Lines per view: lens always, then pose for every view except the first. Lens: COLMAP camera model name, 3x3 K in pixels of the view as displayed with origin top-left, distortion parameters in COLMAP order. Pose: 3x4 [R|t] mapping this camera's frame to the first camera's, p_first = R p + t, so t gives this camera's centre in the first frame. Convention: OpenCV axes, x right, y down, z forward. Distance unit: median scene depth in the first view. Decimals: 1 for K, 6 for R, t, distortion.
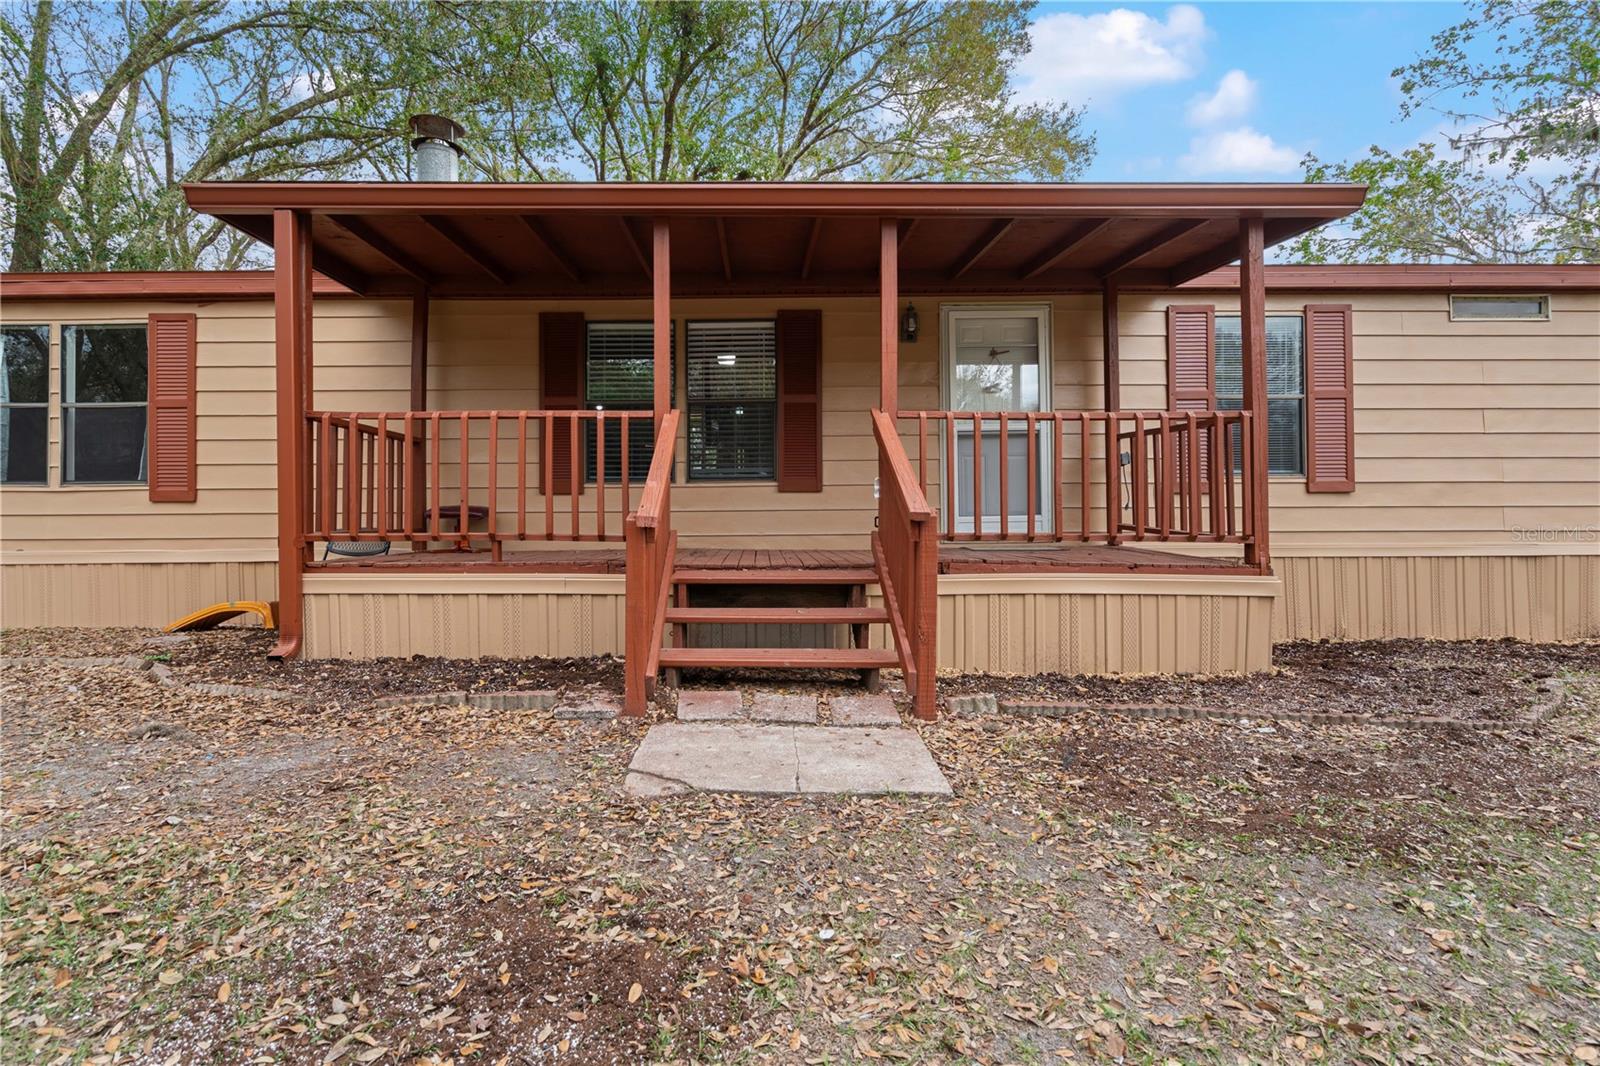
lens RADIAL K [[724.3, 0, 797.1], [0, 724.3, 527.9], [0, 0, 1]] dist [0.002473, 0.000720]
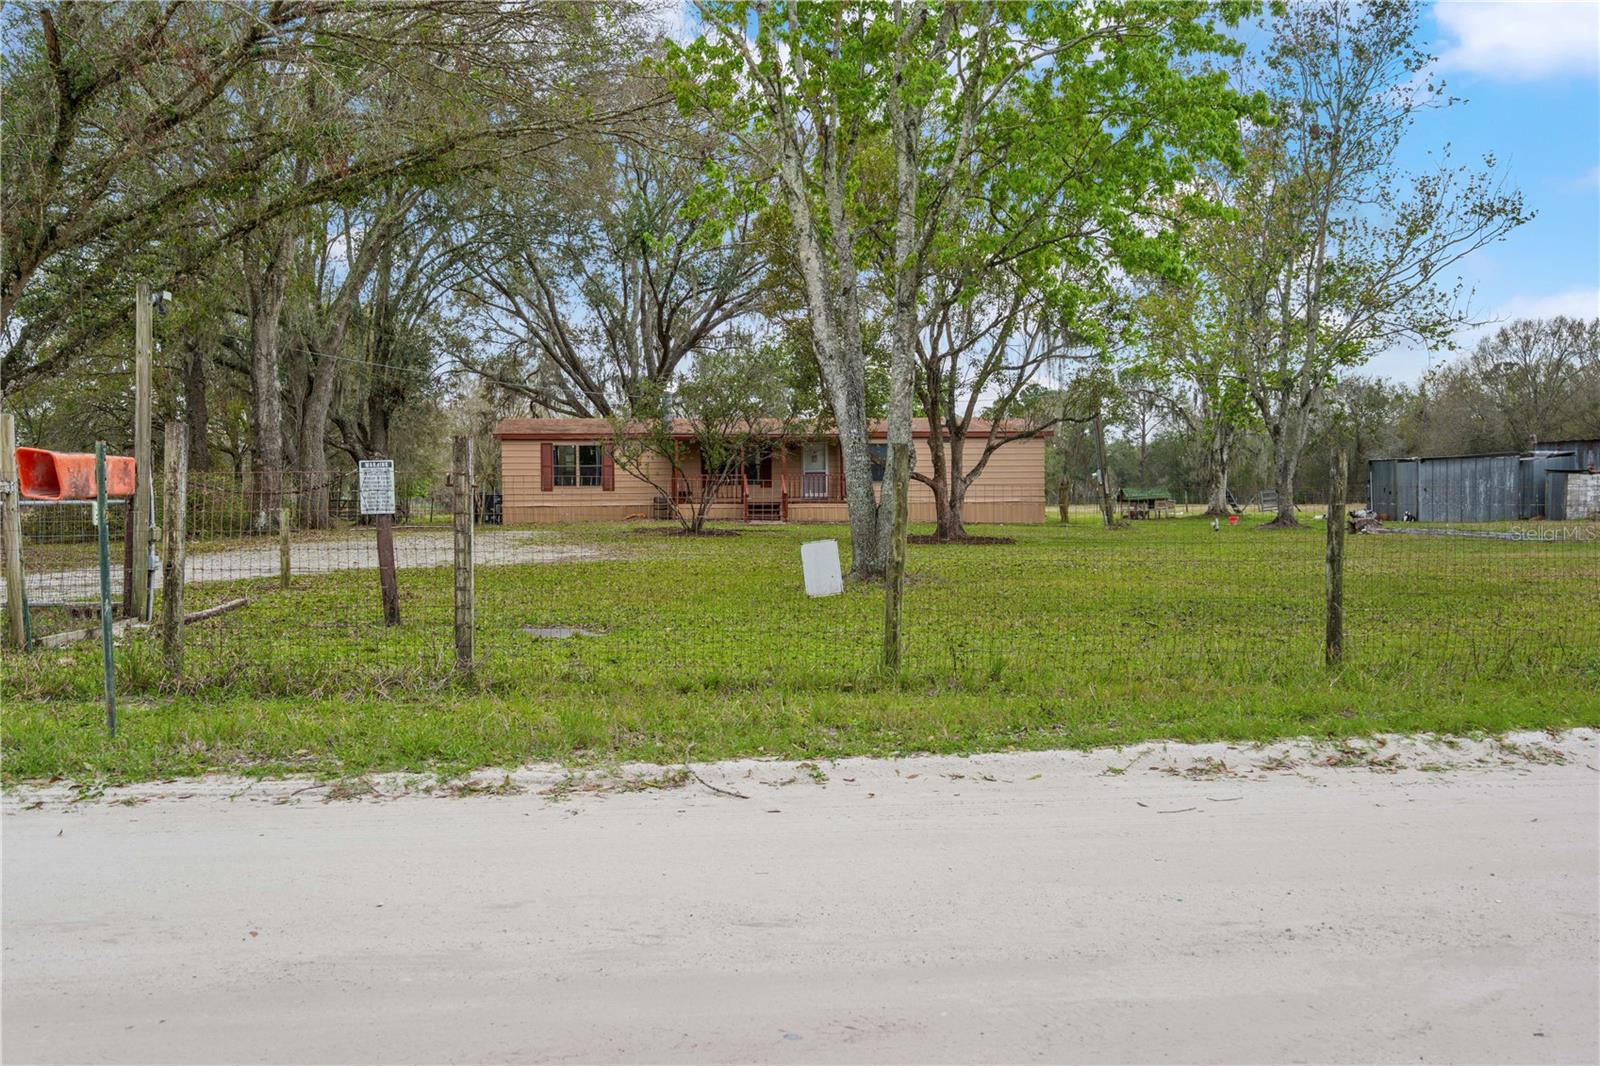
lens RADIAL K [[1479.9, 0, 800.0], [0, 1479.9, 533.0], [0, 0, 1]] dist [-0.001041, -0.000175]
pose [[0.999786, -0.003226, 0.020431, 0.021996], [0.003133, 0.999985, 0.004564, 0.162238], [-0.020446, -0.004499, 0.999781, -7.079765]]
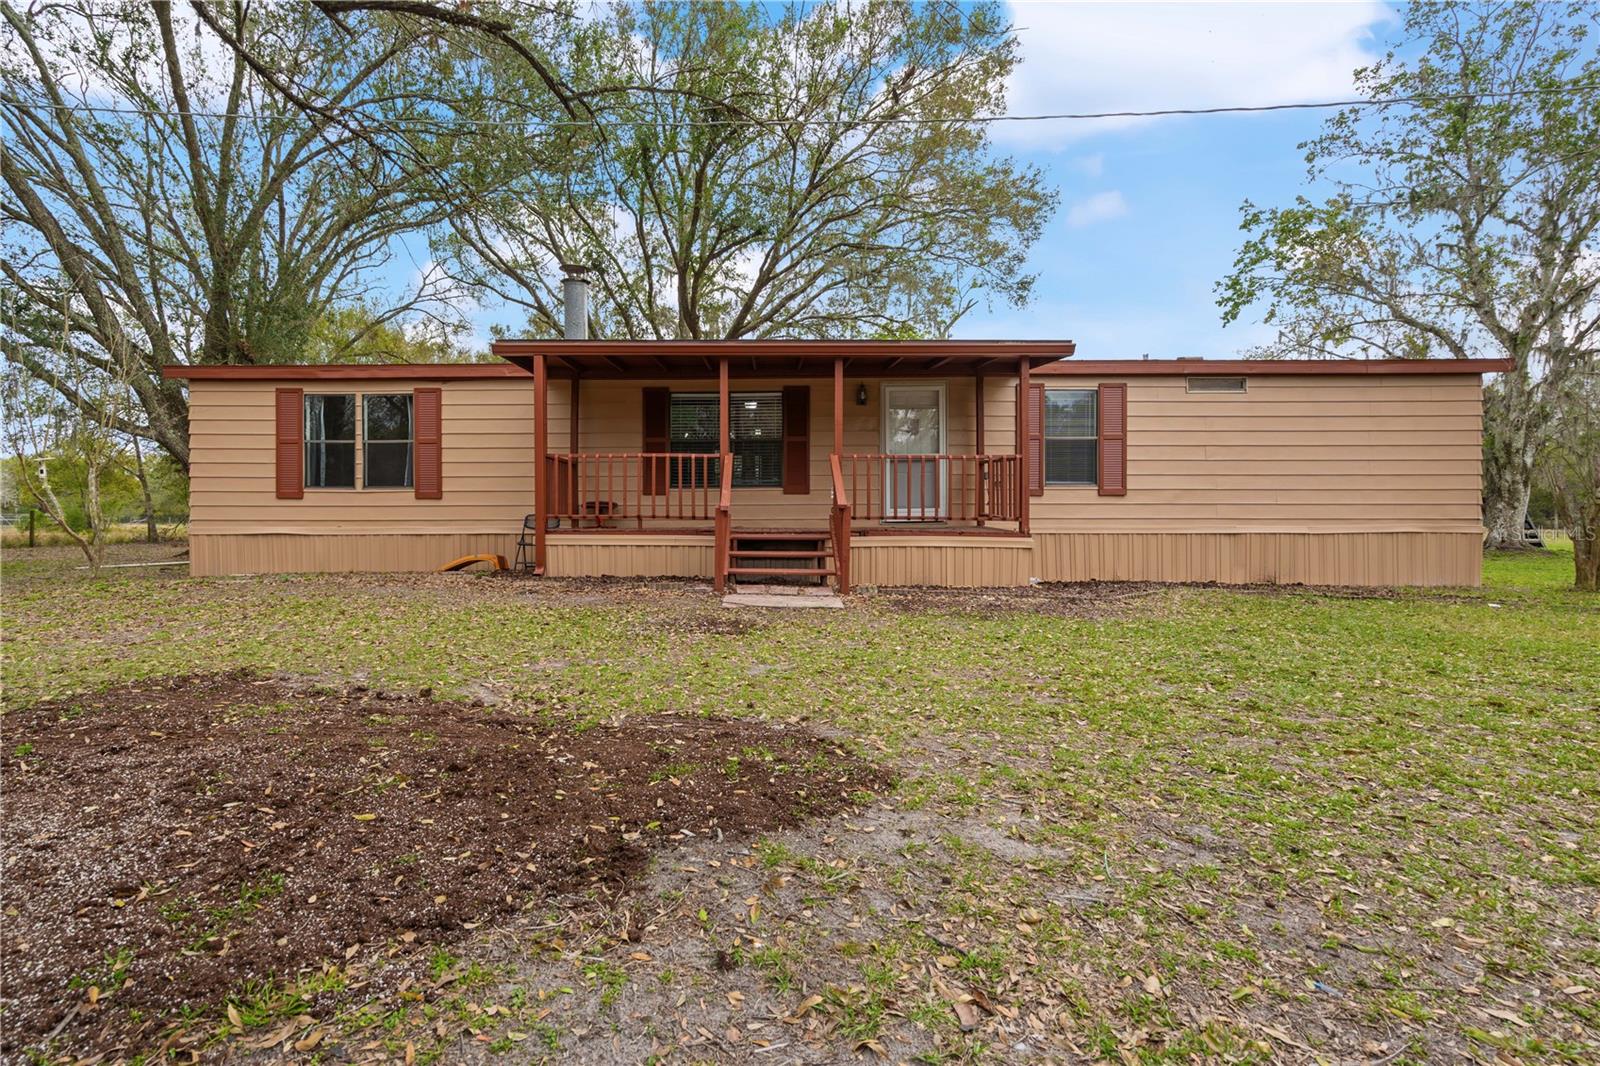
lens RADIAL K [[1210.6, 0, 800.0], [0, 1210.6, 533.0], [0, 0, 1]] dist [-0.002704, 0.000150]
pose [[0.999691, 0.003959, -0.024533, 0.081337], [-0.004171, 0.999955, -0.008570, 0.064872], [0.024498, 0.008669, 0.999662, -1.806677]]
